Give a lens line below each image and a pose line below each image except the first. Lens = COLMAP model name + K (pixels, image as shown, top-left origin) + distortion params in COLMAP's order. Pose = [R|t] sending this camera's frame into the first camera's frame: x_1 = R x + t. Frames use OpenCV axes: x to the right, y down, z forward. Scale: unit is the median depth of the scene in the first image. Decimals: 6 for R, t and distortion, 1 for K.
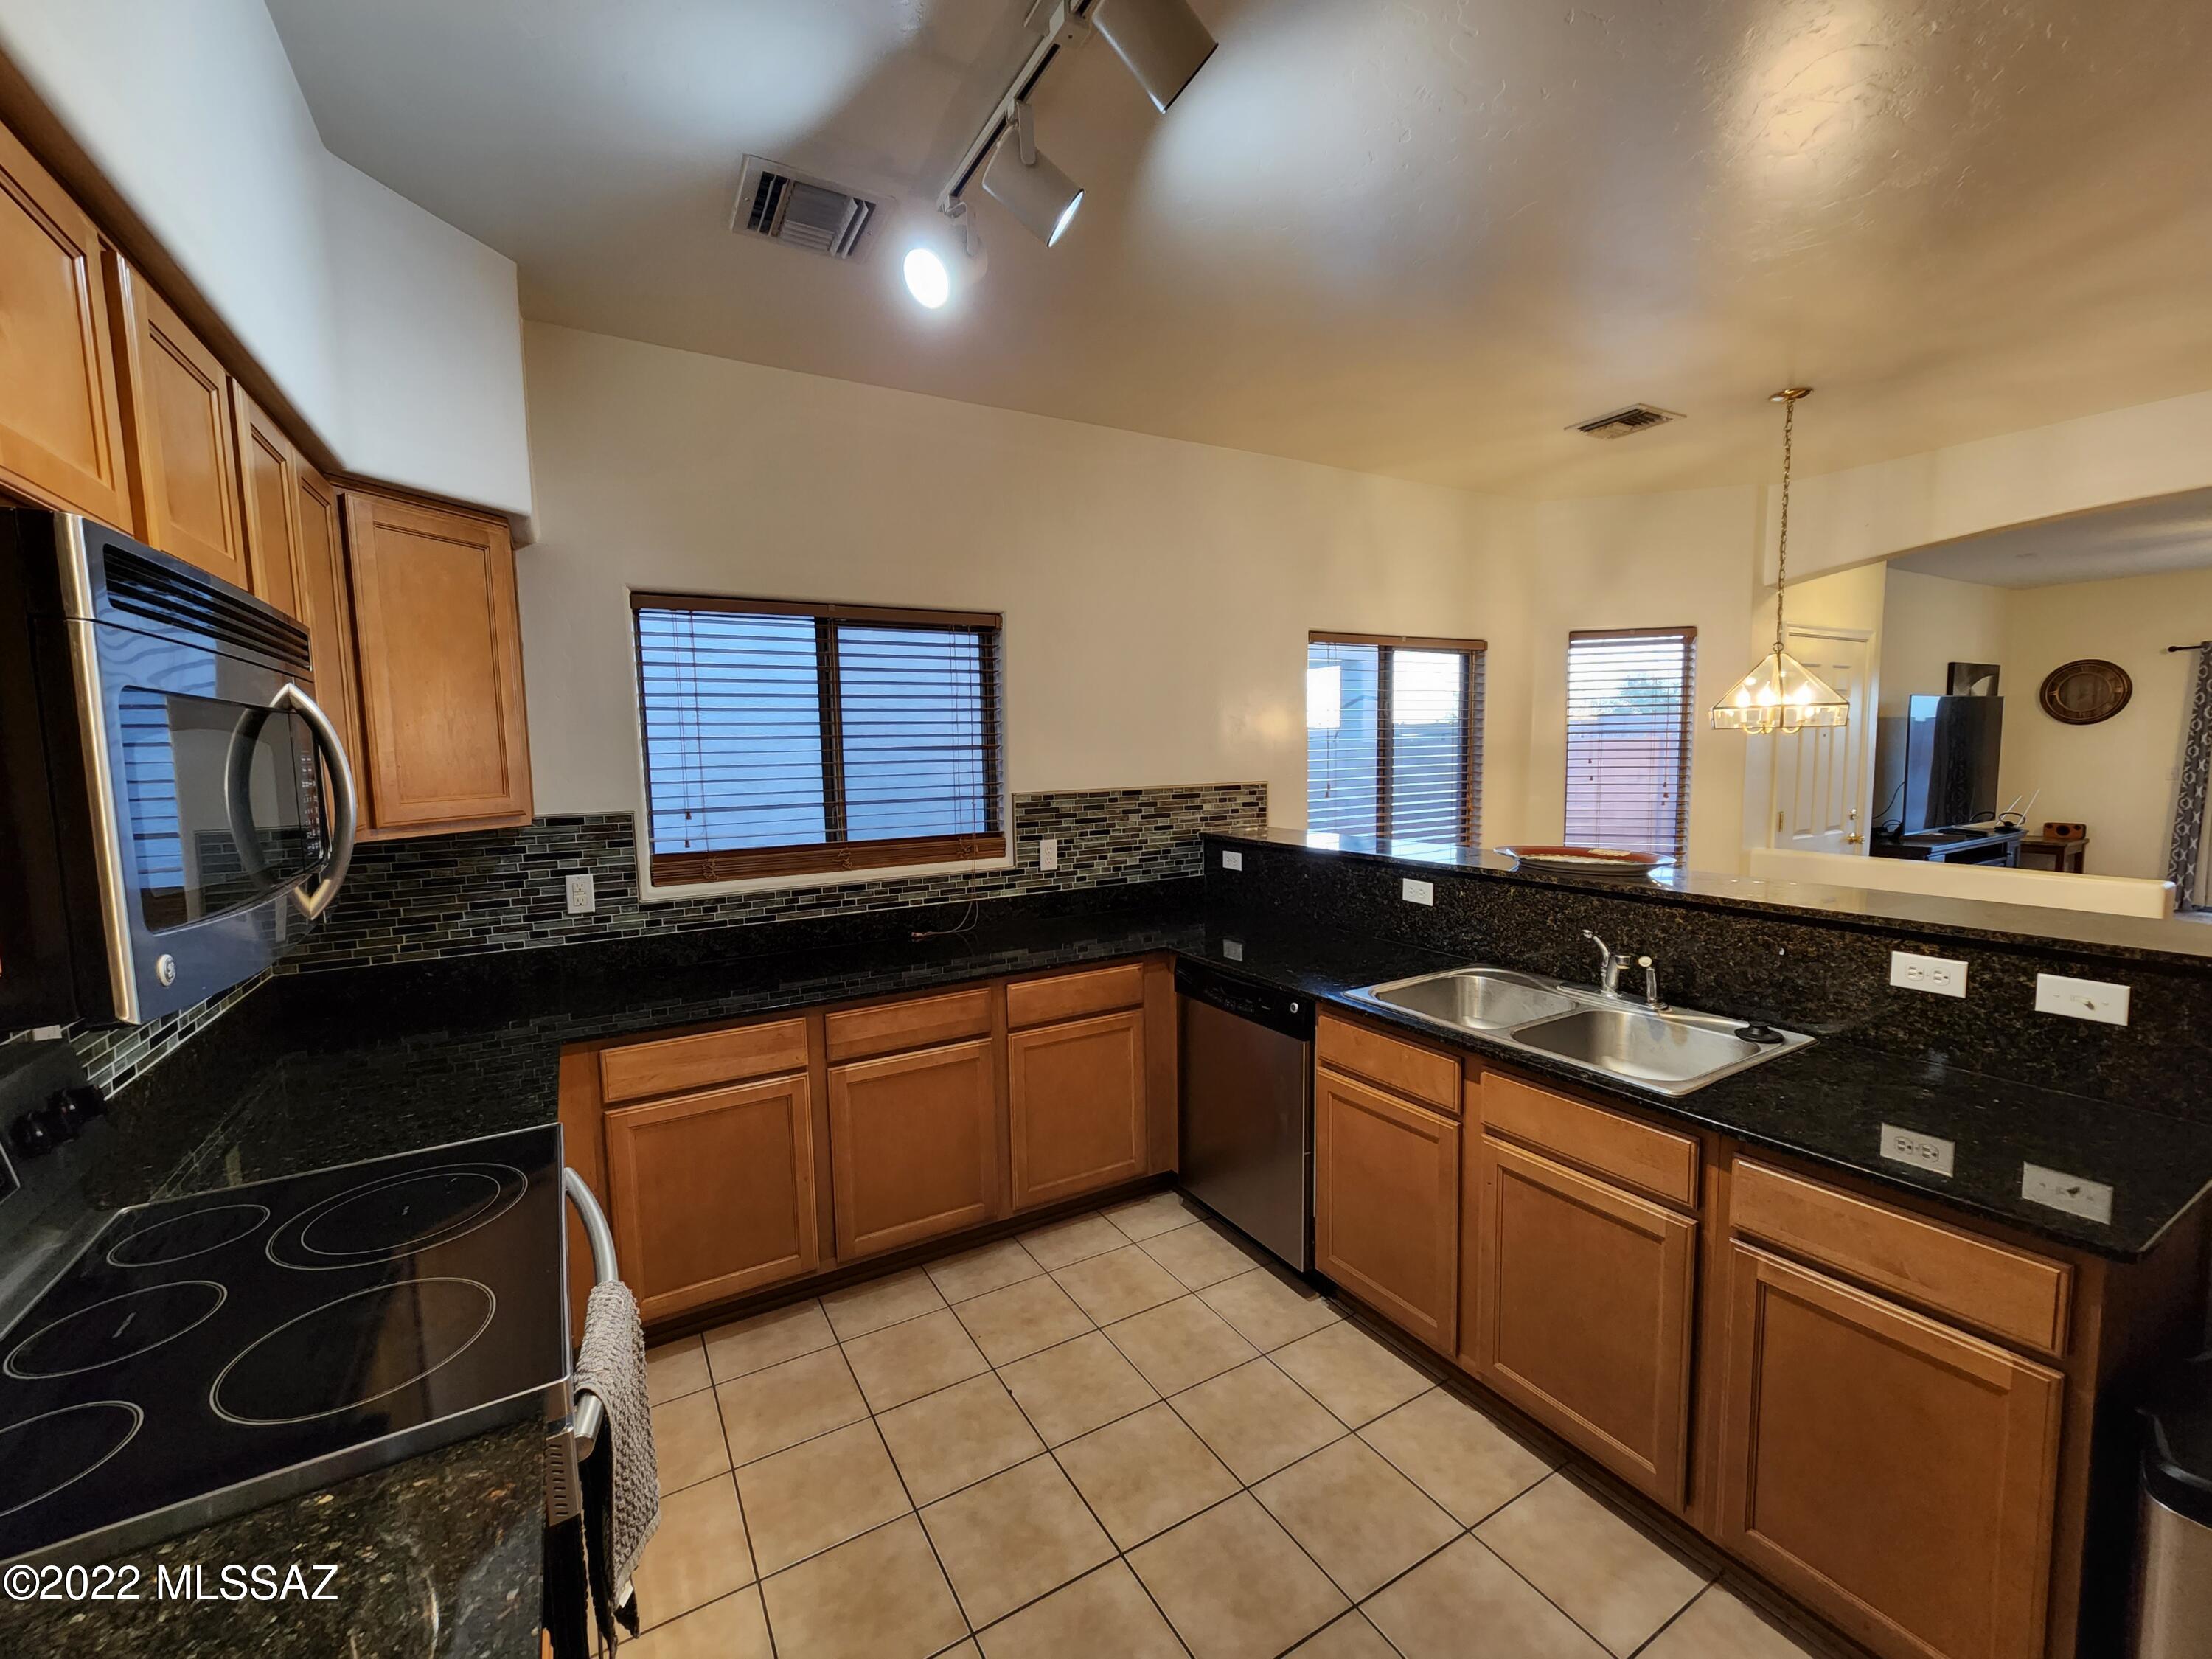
lens RADIAL K [[913.3, 0, 1105.0], [0, 913.3, 829.4], [0, 0, 1]] dist [0.002427, -0.001391]
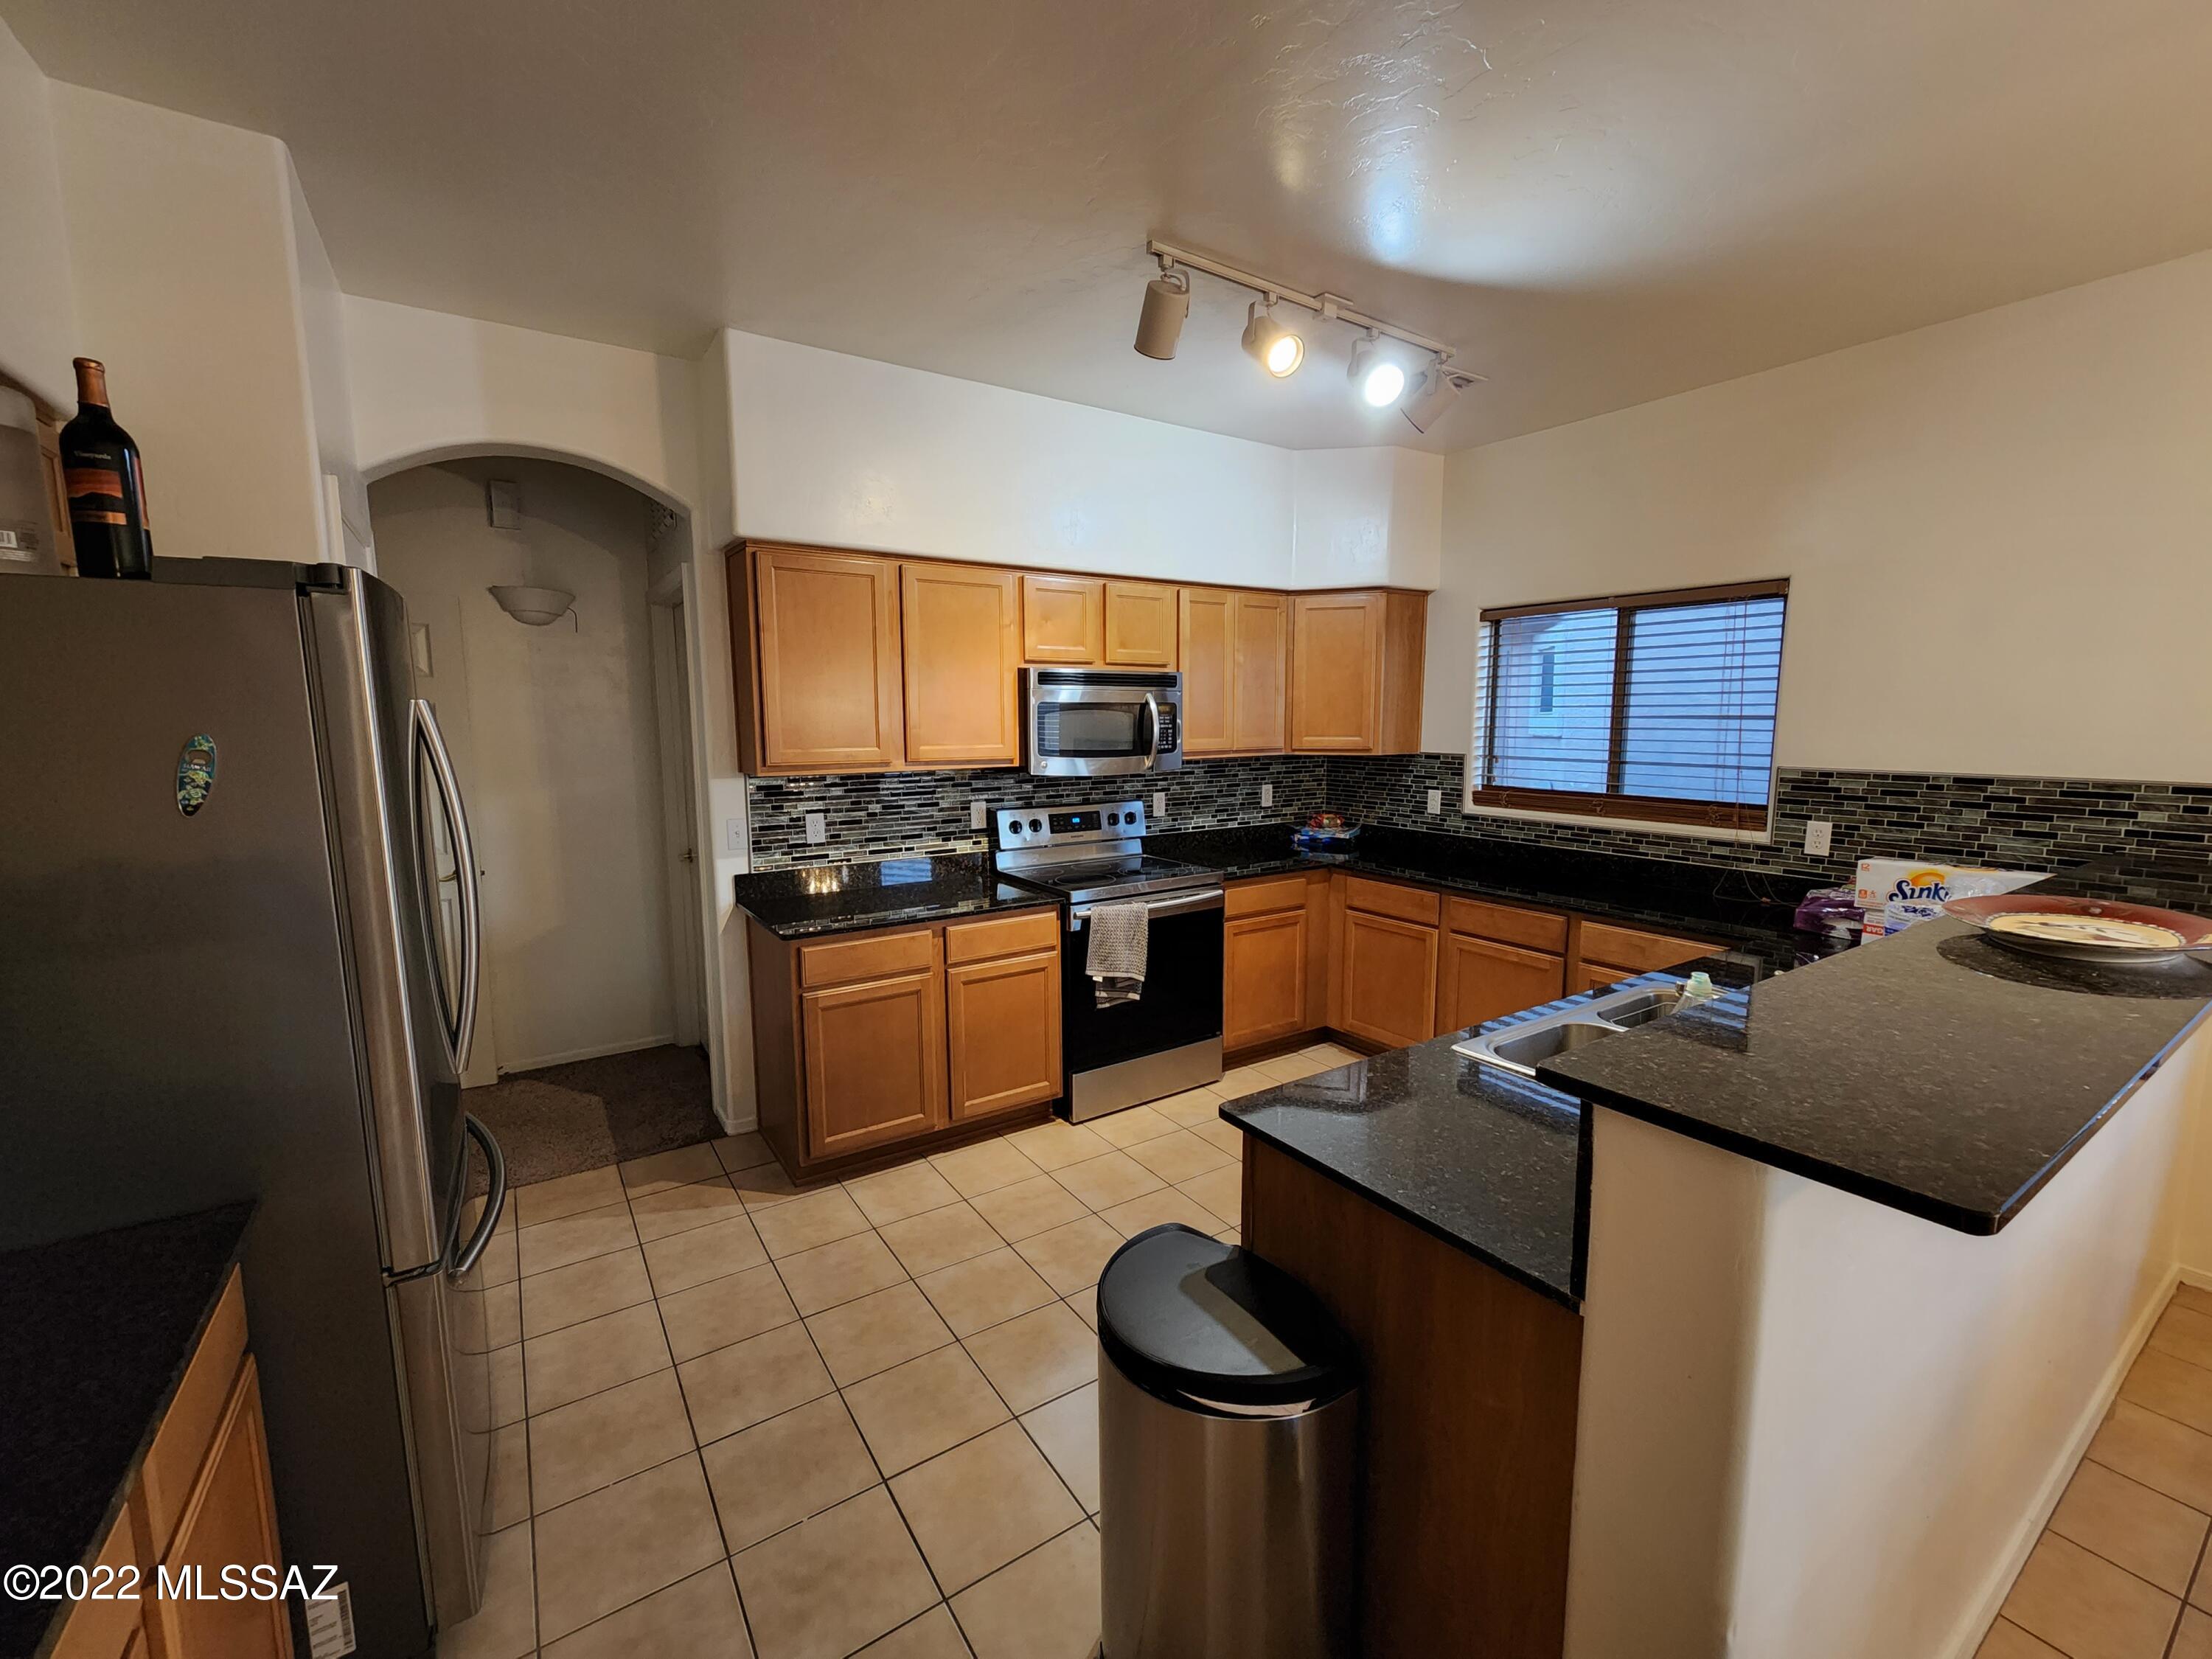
lens RADIAL K [[913.3, 0, 1098.2], [0, 913.3, 832.3], [0, 0, 1]] dist [0.002427, -0.001391]
pose [[0.055349, 0.150569, -0.987049, 0.810448], [-0.085912, 0.985616, 0.145533, -0.049540], [0.994764, 0.076744, 0.067489, 0.230260]]
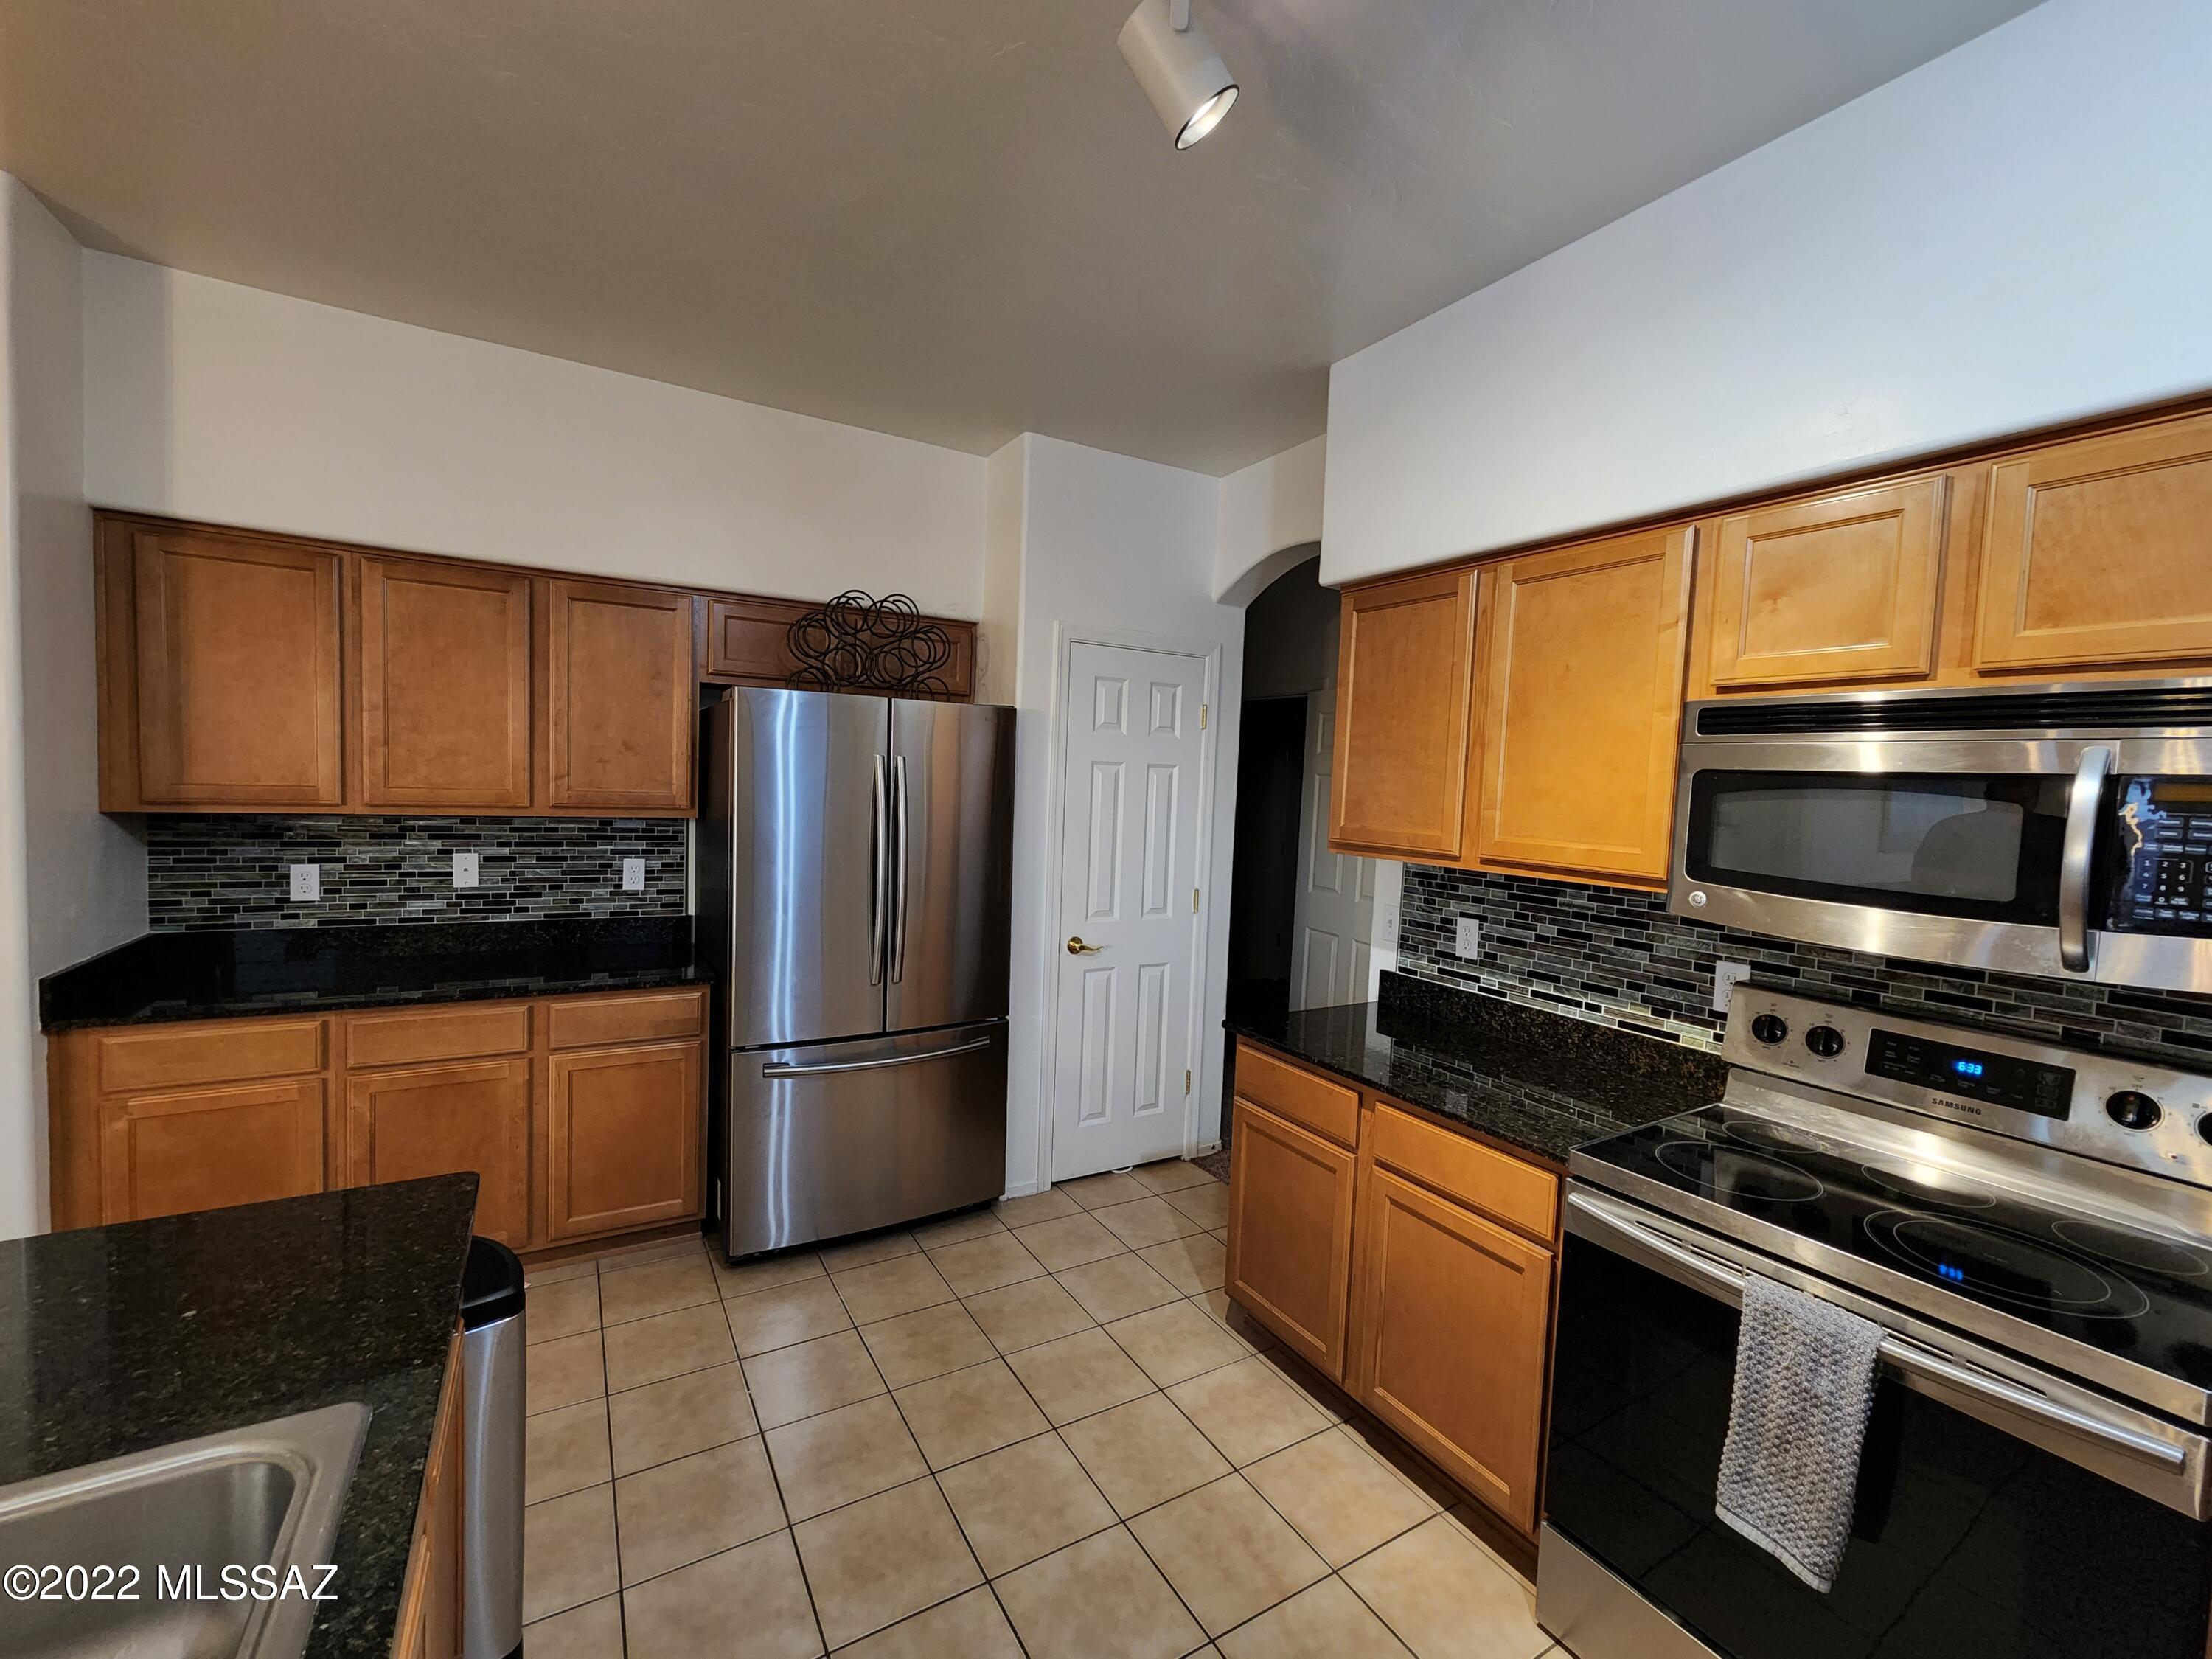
lens RADIAL K [[913.3, 0, 1097.1], [0, 913.3, 831.5], [0, 0, 1]] dist [0.002427, -0.001391]
pose [[-0.999875, -0.015793, 0.000000, 0.089062], [-0.015626, 0.989300, 0.145055, -0.072749], [-0.002291, 0.145037, -0.989424, 0.732732]]
